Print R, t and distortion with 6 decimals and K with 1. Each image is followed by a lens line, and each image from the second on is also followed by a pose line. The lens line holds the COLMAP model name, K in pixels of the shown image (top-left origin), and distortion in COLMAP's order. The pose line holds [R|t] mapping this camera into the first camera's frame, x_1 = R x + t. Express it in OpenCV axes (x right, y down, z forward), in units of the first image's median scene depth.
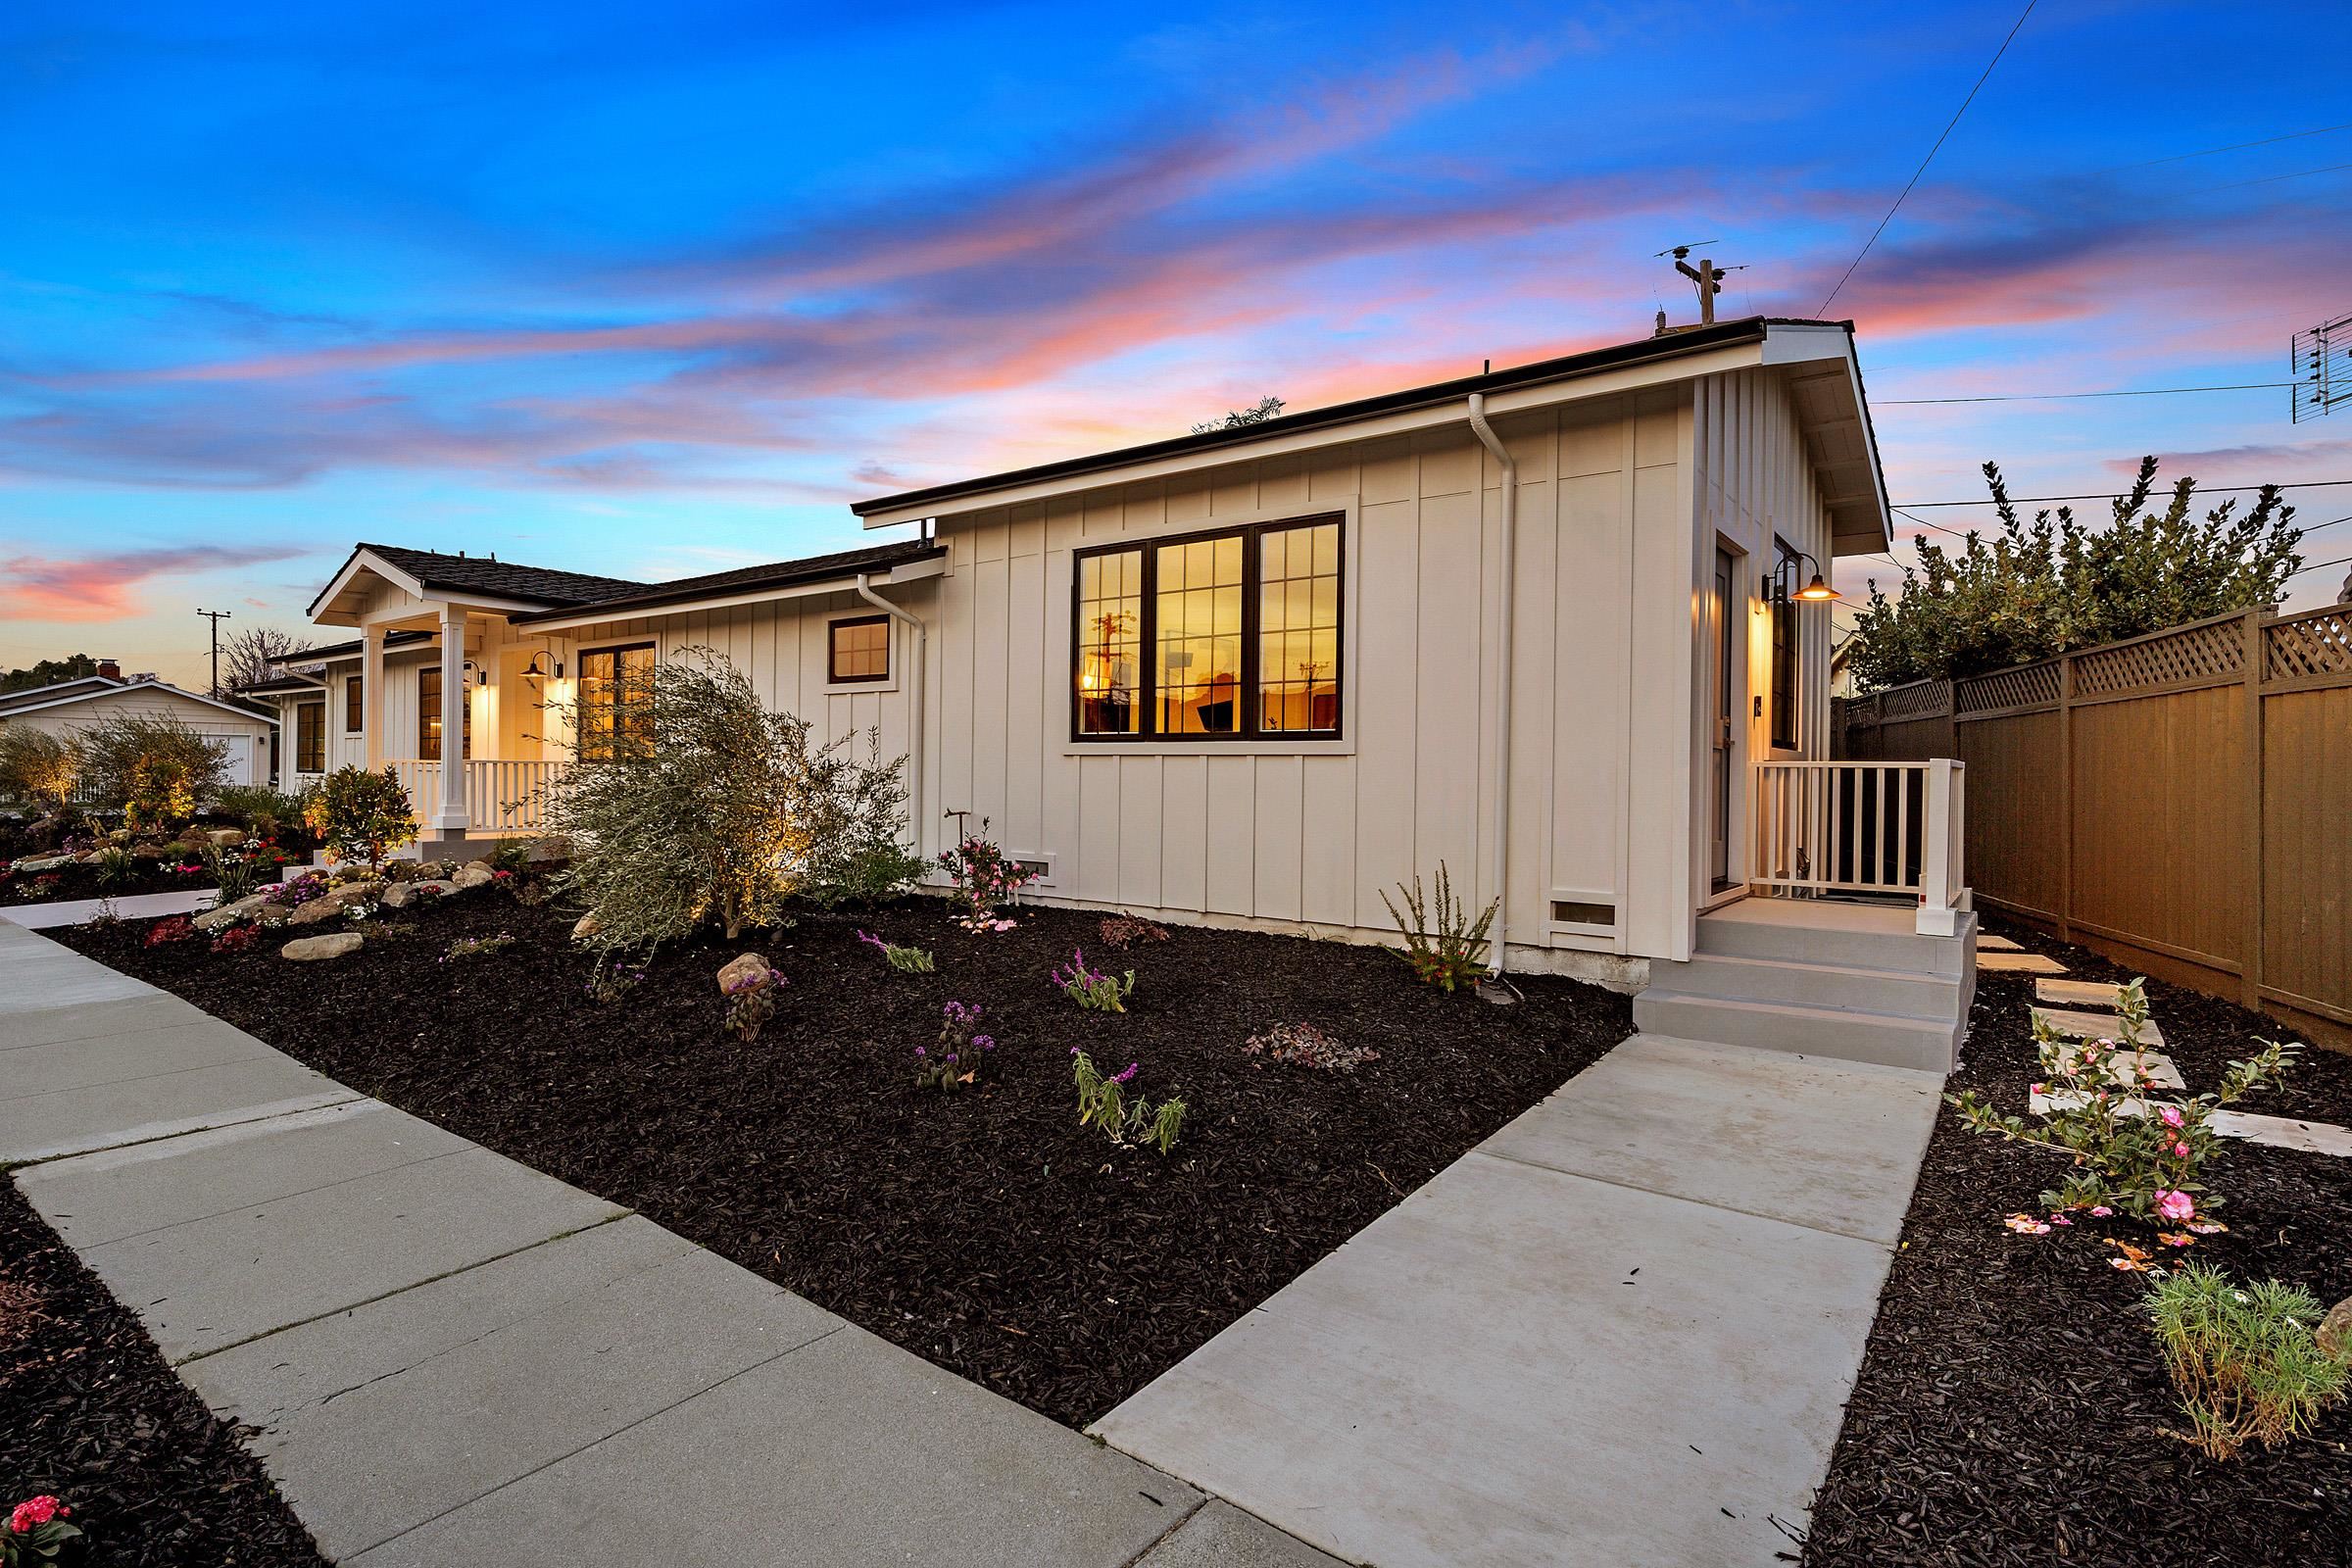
lens RADIAL K [[1120.8, 0, 1176.0], [0, 1120.8, 784.0], [0, 0, 1]] dist [-0.001986, -0.000191]
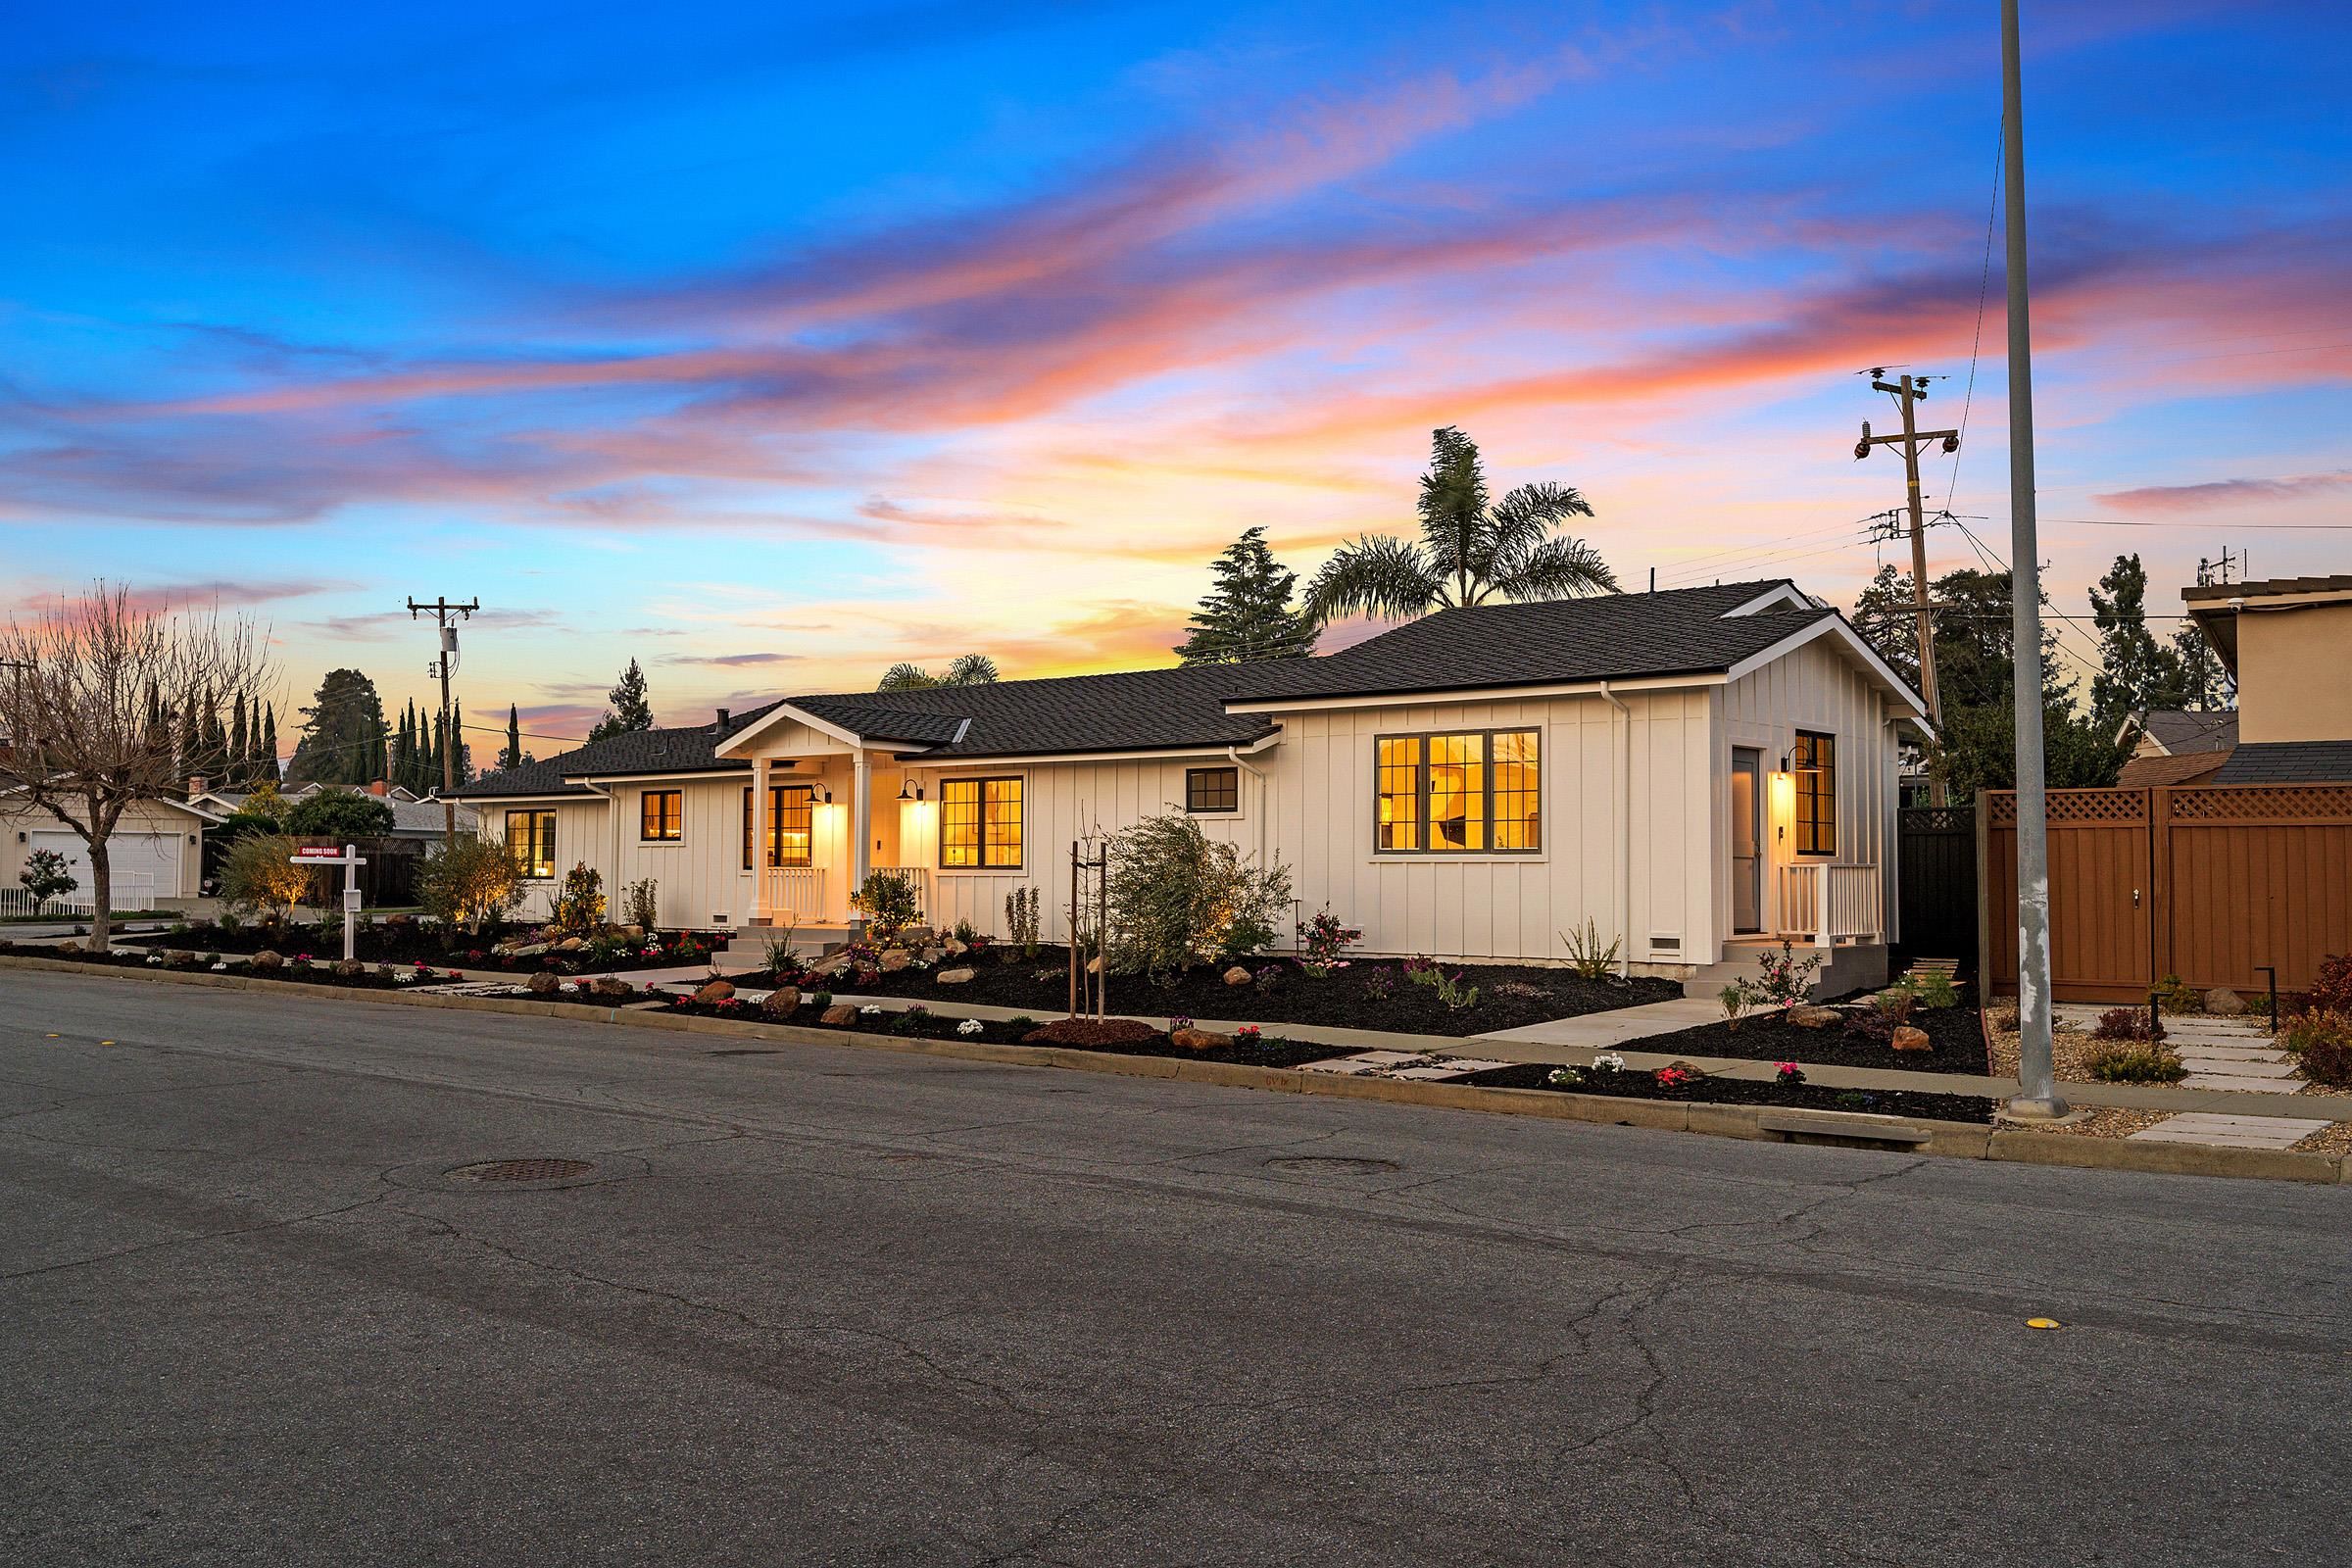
lens RADIAL K [[1936.8, 0, 1176.0], [0, 1936.8, 784.0], [0, 0, 1]] dist [-0.011103, -0.001945]
pose [[0.997528, -0.011419, -0.069331, -0.188358], [0.007660, 0.998498, -0.054247, 0.010509], [0.069846, 0.053582, 0.996118, -1.833842]]
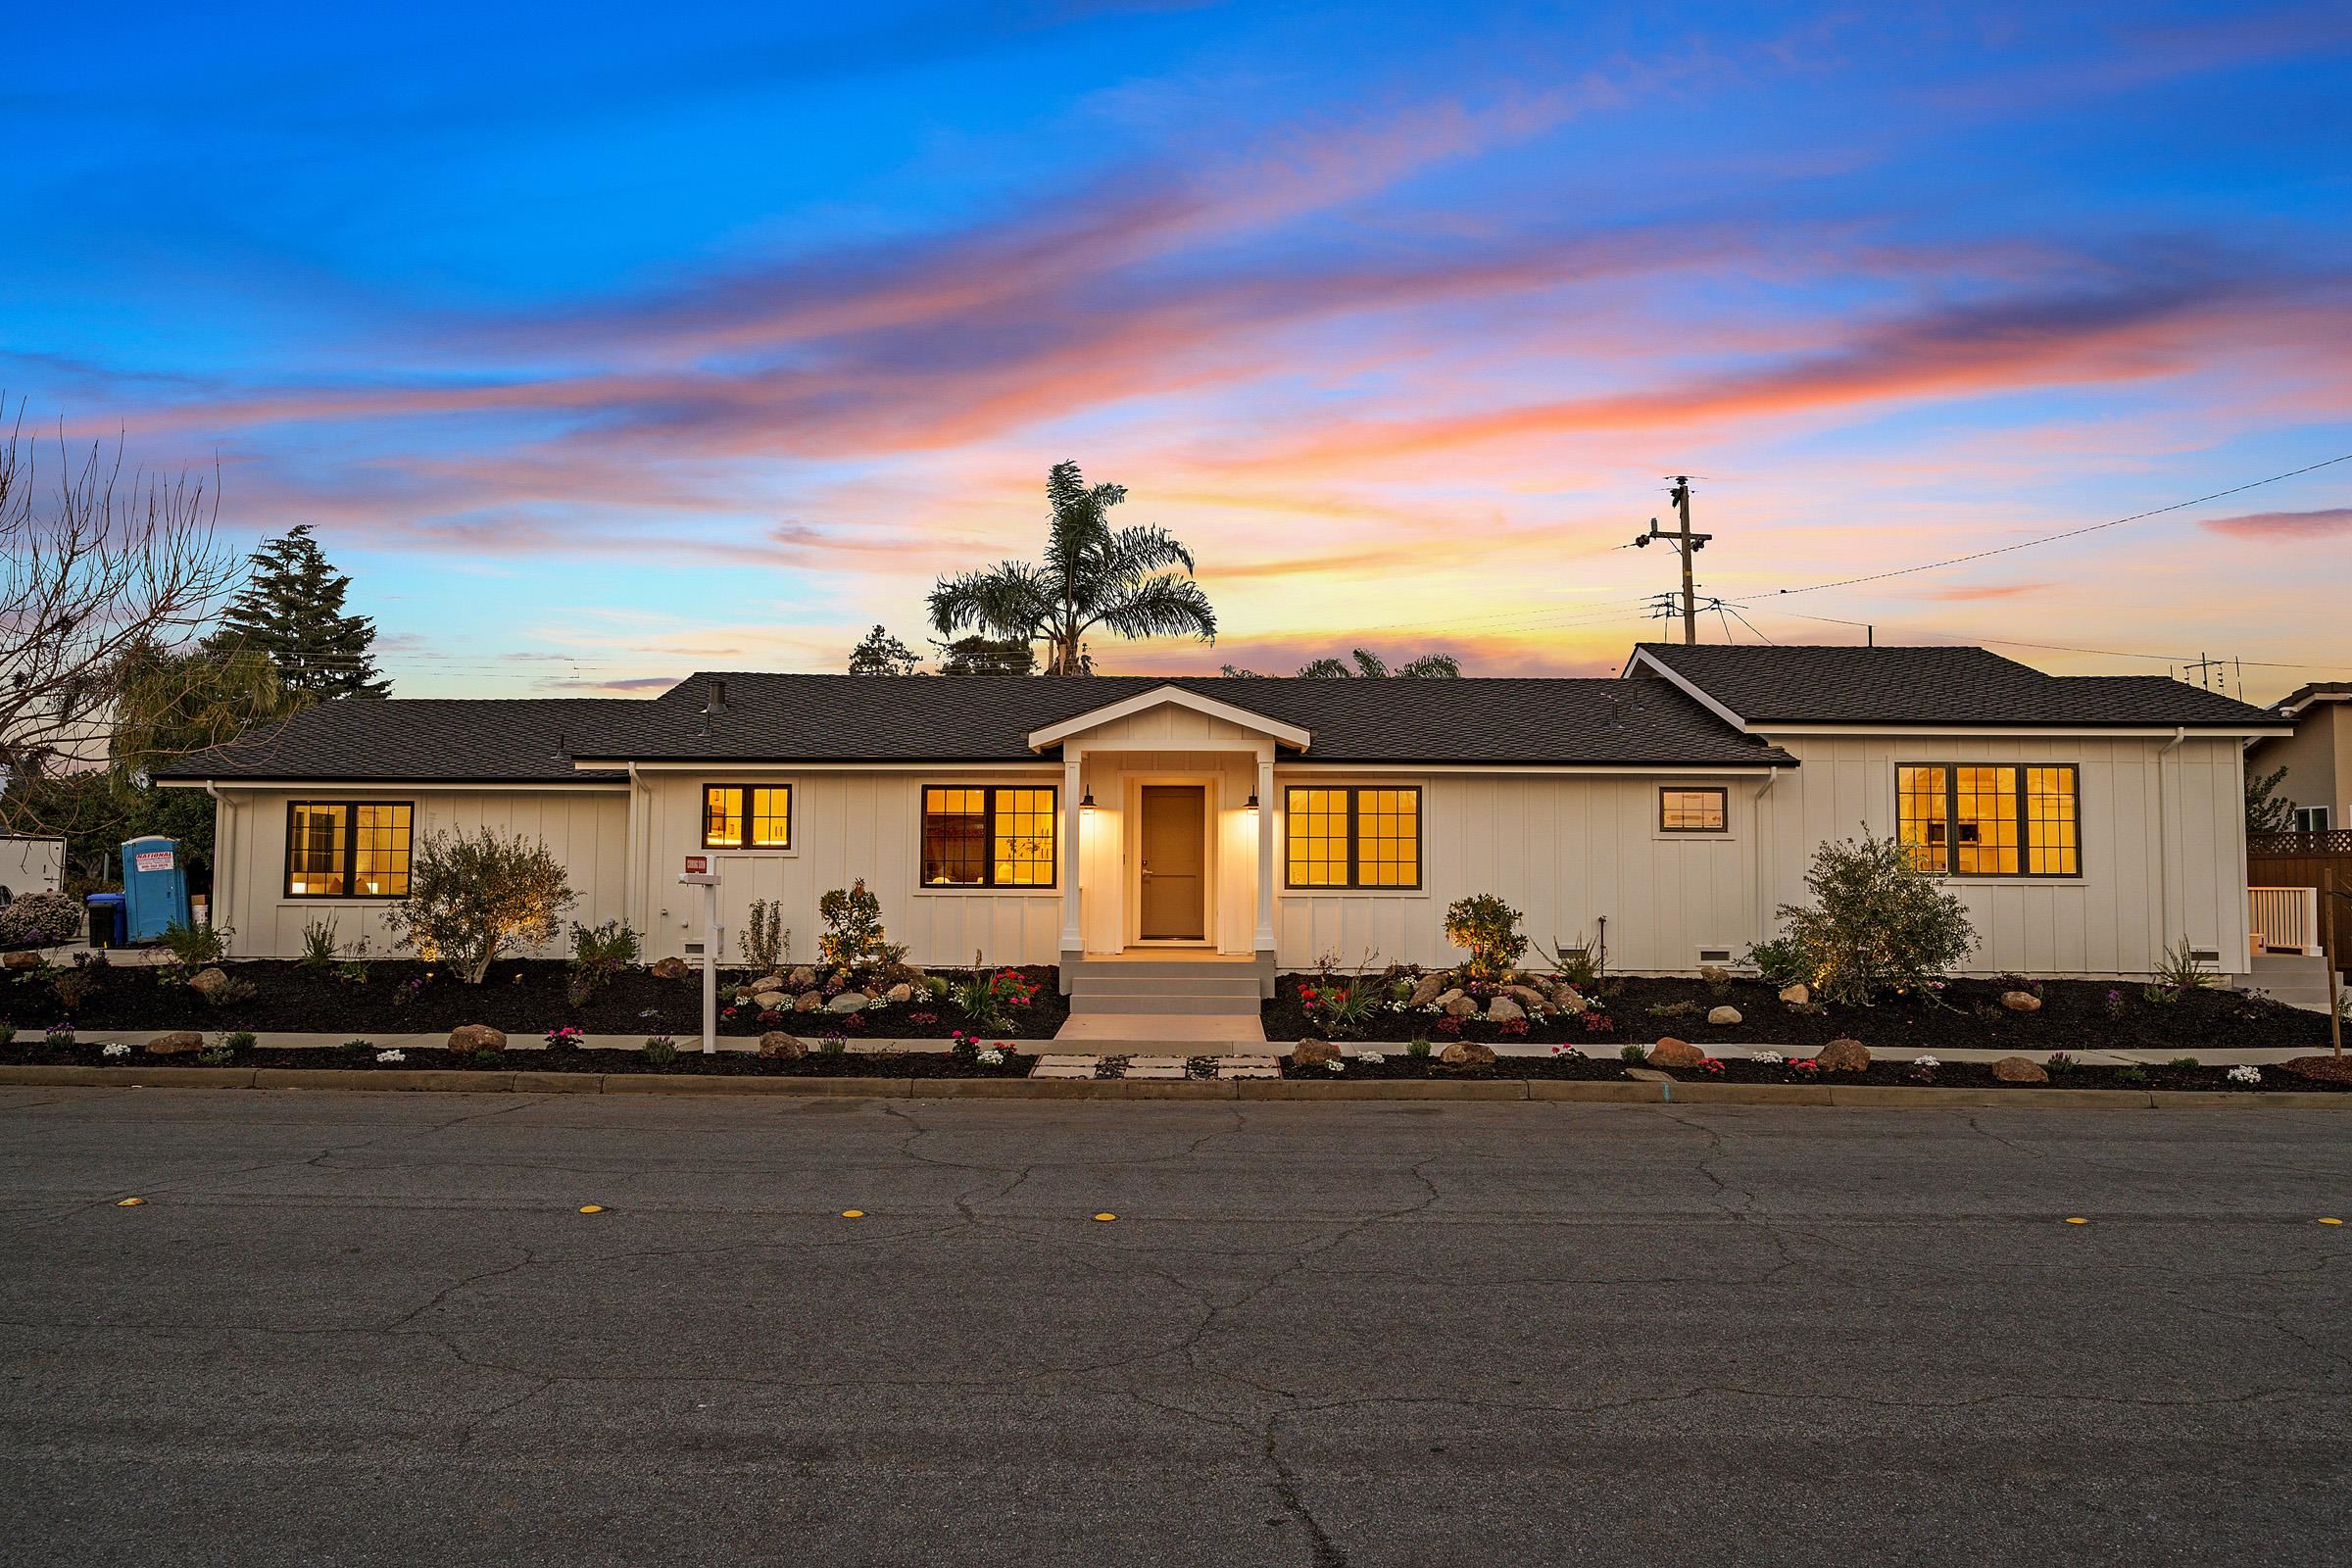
lens RADIAL K [[1614.0, 0, 1174.6], [0, 1614.0, 834.3], [0, 0, 1]] dist [-0.024333, 0.003170]
pose [[0.827157, 0.008879, 0.561901, -2.400776], [0.008540, 0.999561, -0.028367, -0.043577], [-0.561907, 0.028263, 0.826718, -0.385007]]
